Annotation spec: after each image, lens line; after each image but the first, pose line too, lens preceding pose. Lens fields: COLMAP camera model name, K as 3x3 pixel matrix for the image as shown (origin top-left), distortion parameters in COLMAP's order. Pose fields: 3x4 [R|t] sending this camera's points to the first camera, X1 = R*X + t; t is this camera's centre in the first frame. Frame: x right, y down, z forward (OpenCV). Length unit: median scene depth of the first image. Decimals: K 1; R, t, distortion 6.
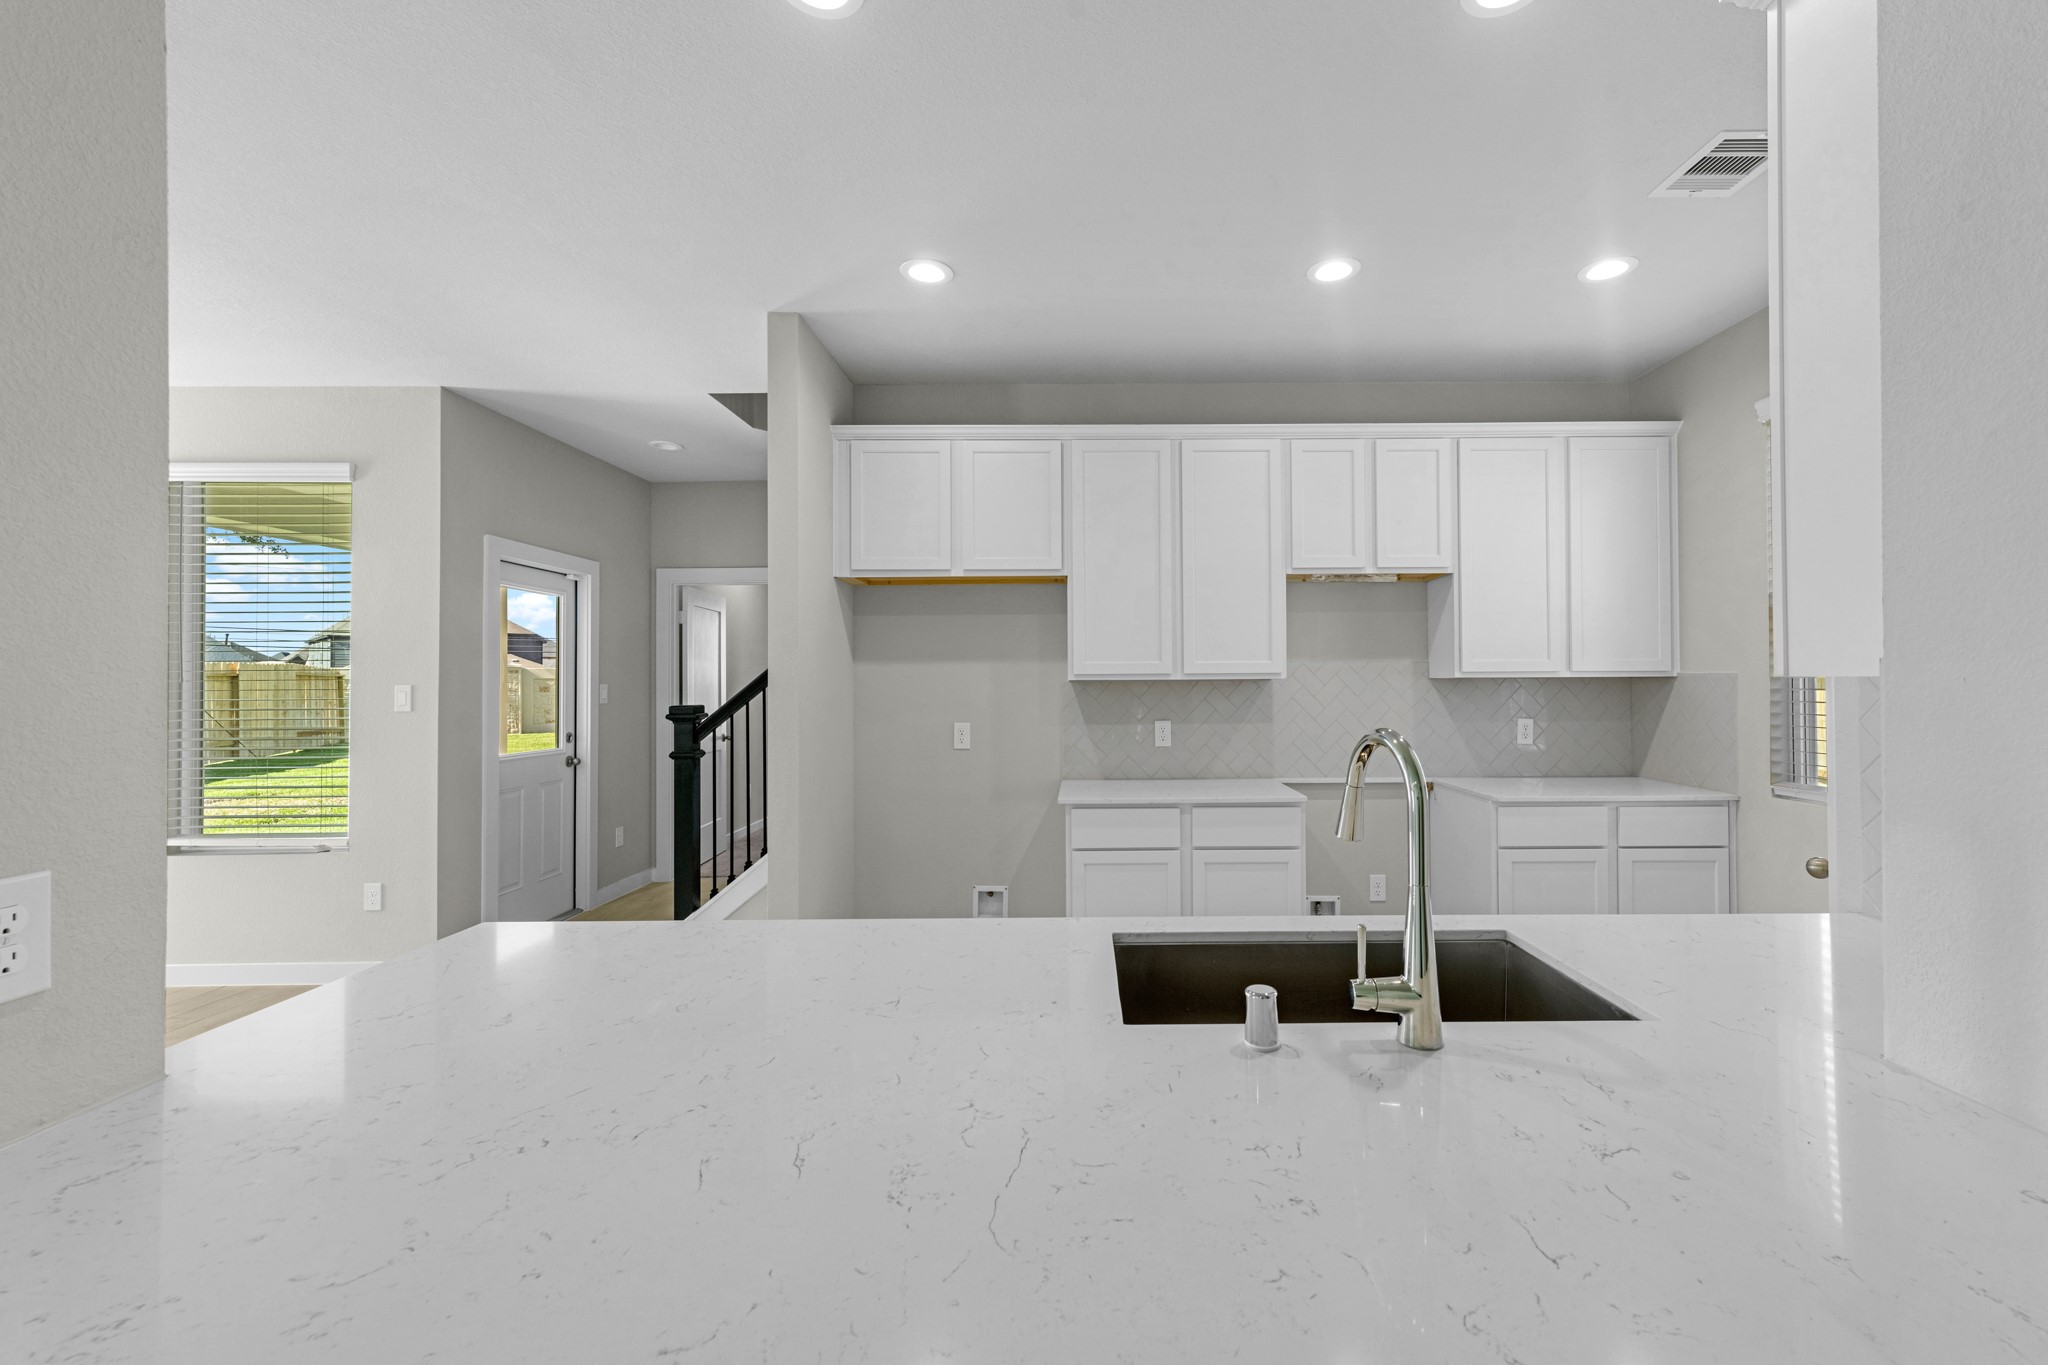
lens RADIAL K [[819.1, 0, 1046.1], [0, 819.1, 681.4], [0, 0, 1]] dist [0.006608, -0.000842]
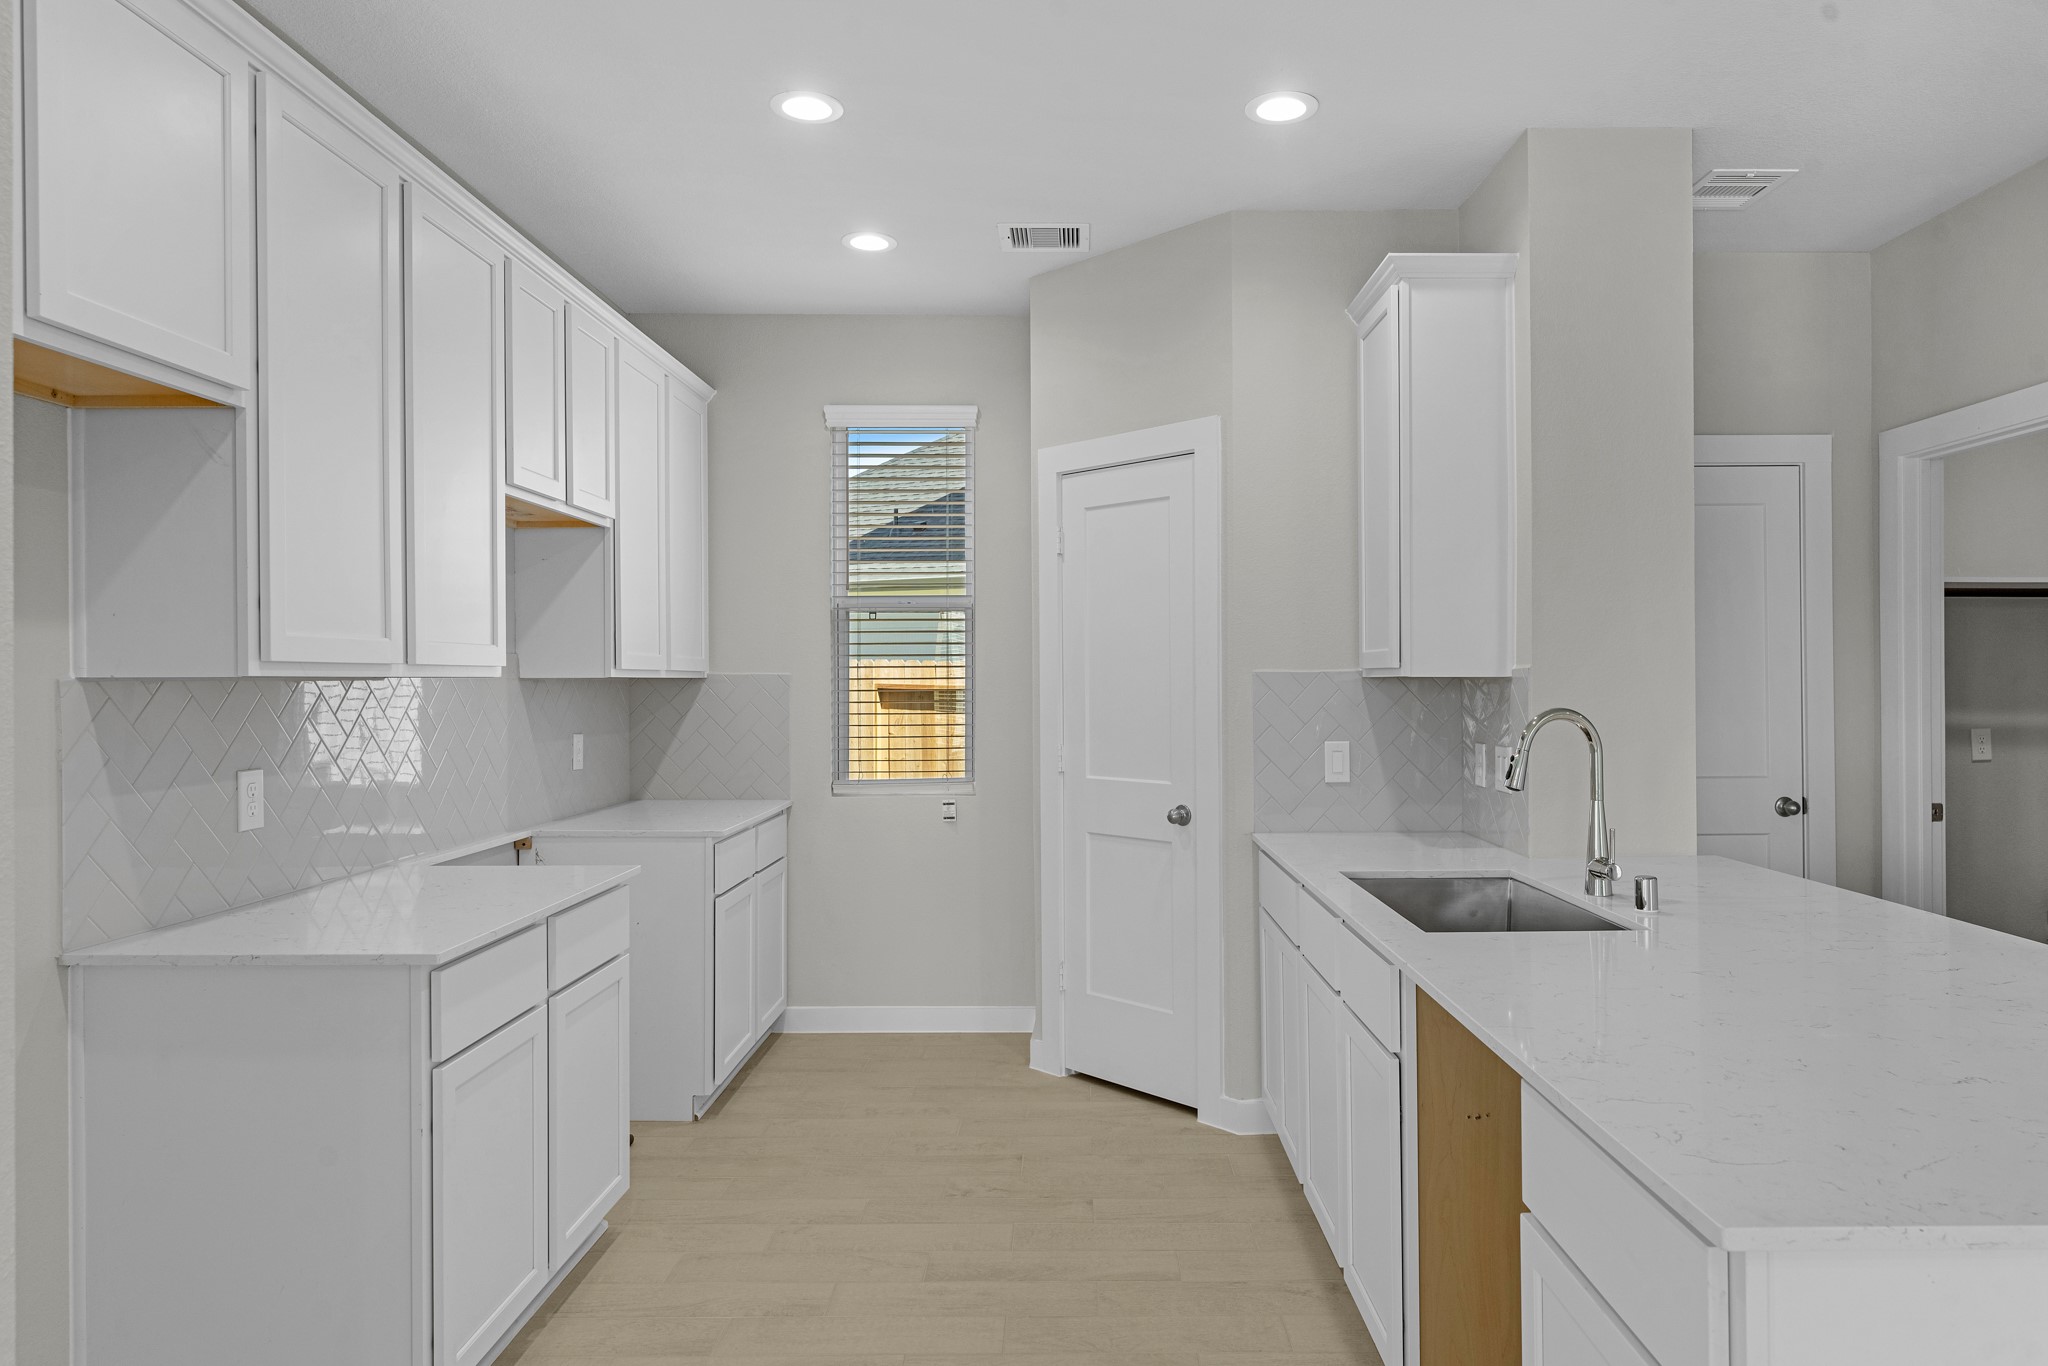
lens RADIAL K [[1293.3, 0, 1020.3], [0, 1293.3, 675.3], [0, 0, 1]] dist [0.002930, 0.000202]
pose [[0.010878, 0.009745, 0.999893, -0.587192], [-0.002221, 0.999950, -0.009721, 0.003435], [-0.999938, -0.002115, 0.010899, 0.624011]]
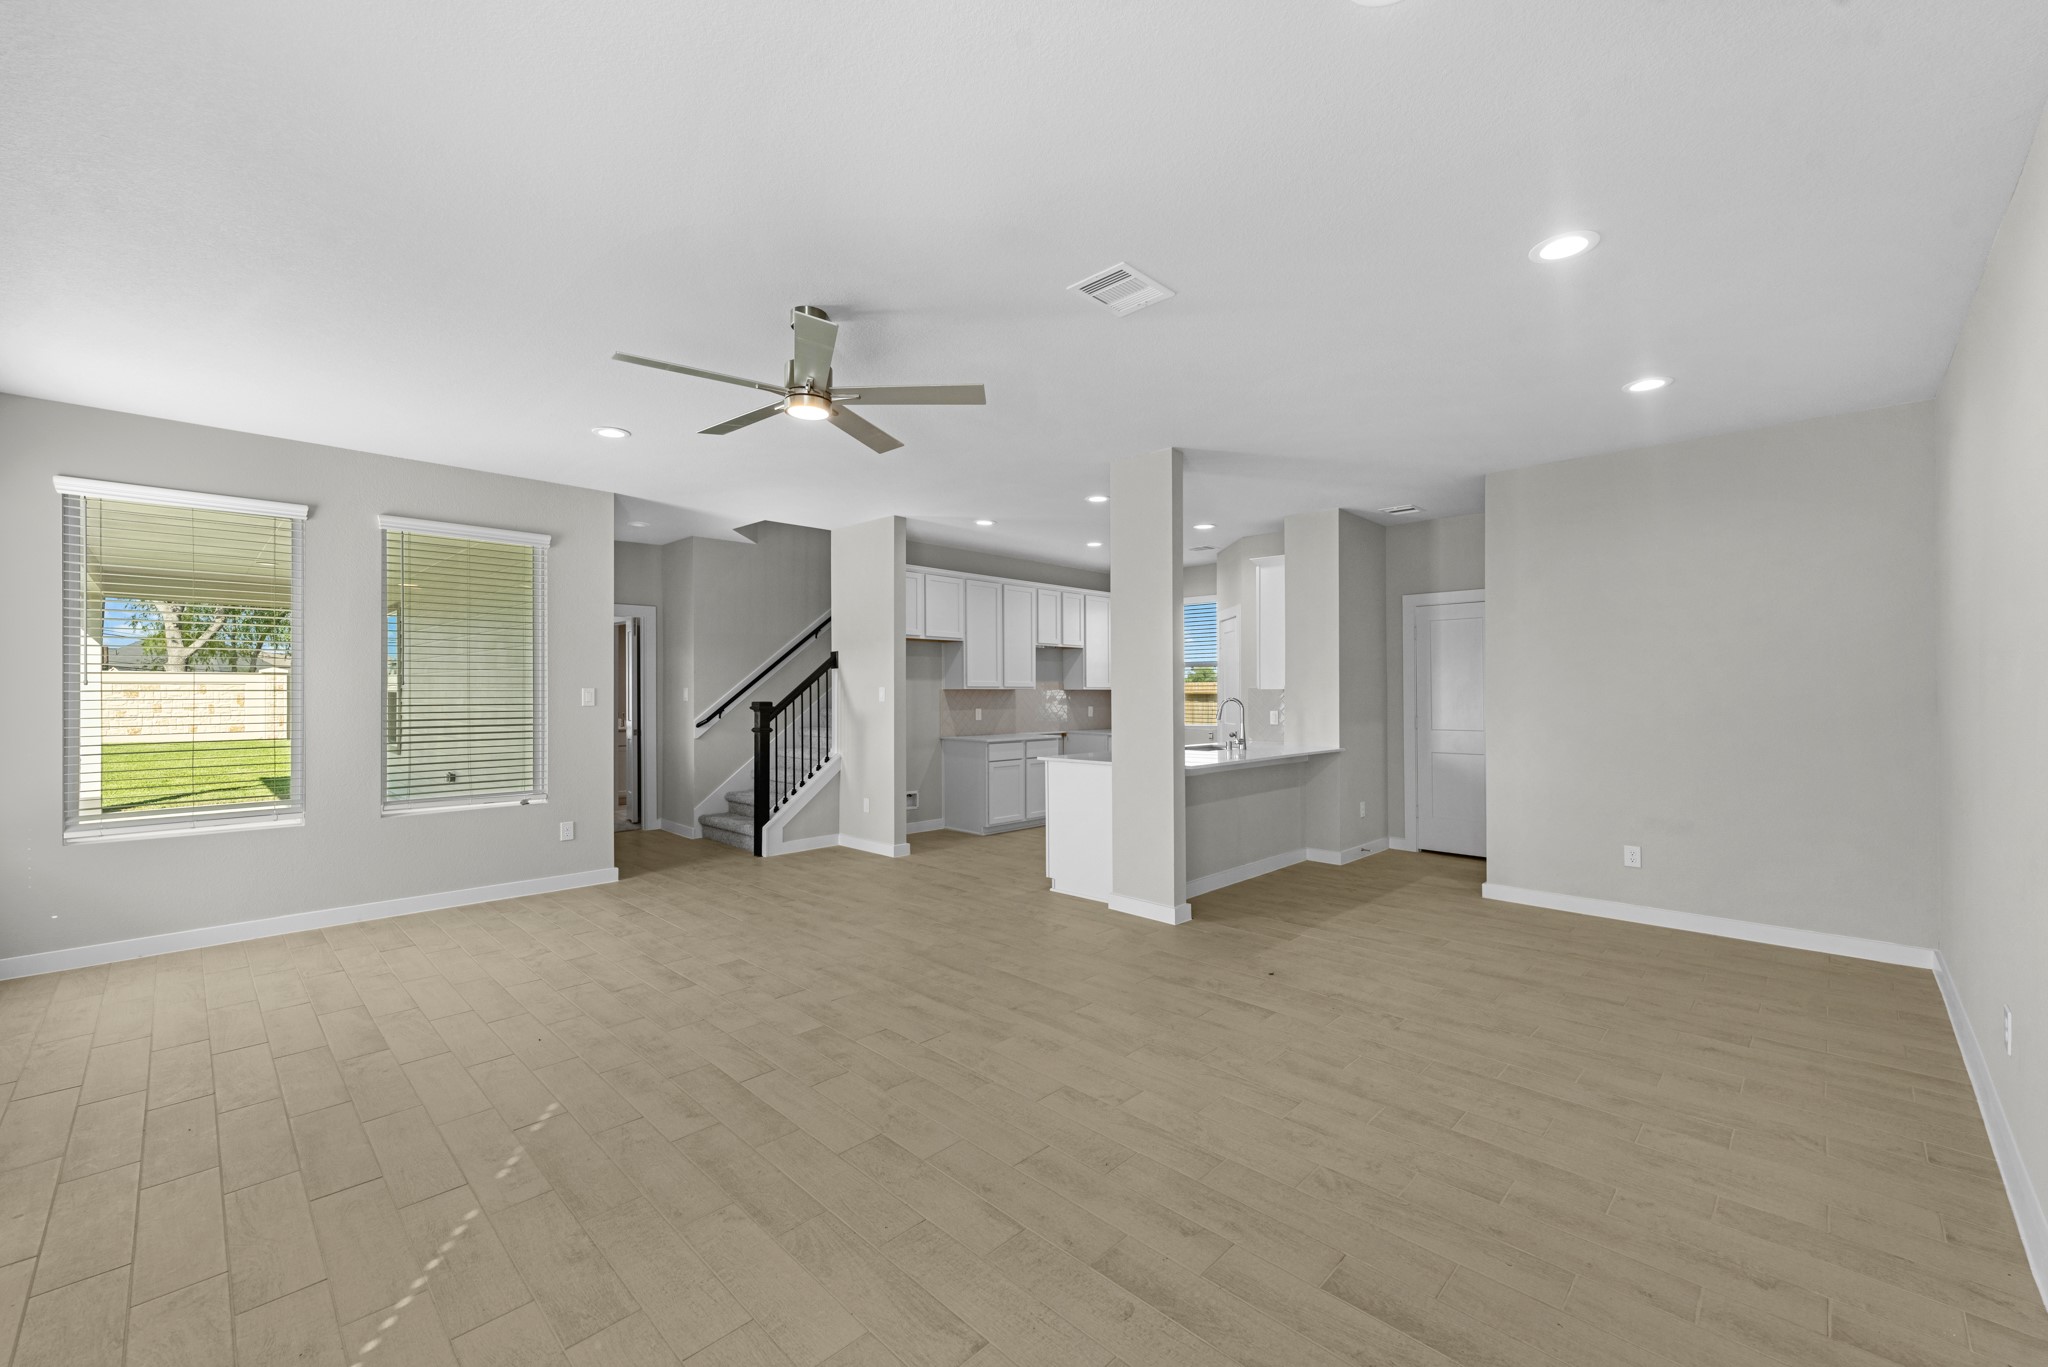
lens RADIAL K [[819.1, 0, 1011.4], [0, 819.1, 688.7], [0, 0, 1]] dist [0.006608, -0.000842]
pose [[0.704685, 0.010432, 0.709444, -1.426069], [-0.007948, 0.999945, -0.006810, 0.011054], [-0.709476, -0.000839, 0.704729, -0.625674]]
